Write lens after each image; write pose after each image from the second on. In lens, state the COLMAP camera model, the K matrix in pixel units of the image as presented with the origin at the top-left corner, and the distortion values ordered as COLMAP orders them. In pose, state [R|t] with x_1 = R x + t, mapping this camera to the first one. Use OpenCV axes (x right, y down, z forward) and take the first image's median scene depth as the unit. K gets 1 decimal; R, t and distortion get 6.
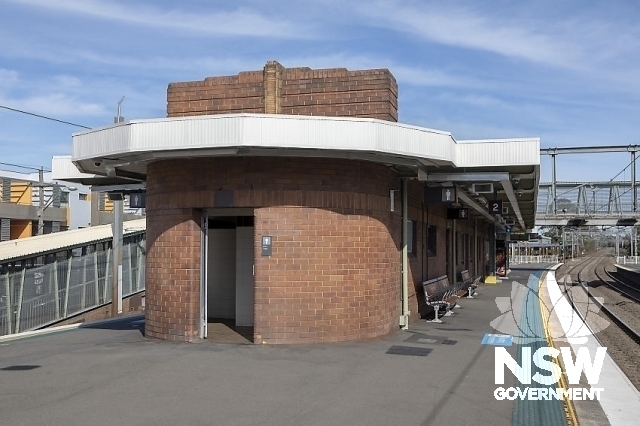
lens RADIAL K [[772.2, 0, 320.0], [0, 772.2, 213.0], [0, 0, 1]] dist [-0.015959, -0.002394]
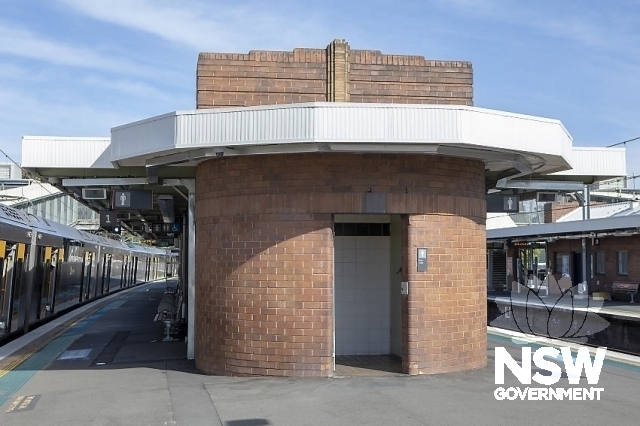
lens RADIAL K [[884.6, 0, 320.0], [0, 884.6, 213.0], [0, 0, 1]] dist [-0.025844, -0.044045]
pose [[0.908123, 0.020981, 0.418179, -0.542633], [-0.019283, 0.999780, -0.008285, 0.001259], [-0.418260, -0.000540, 0.908327, 0.149111]]
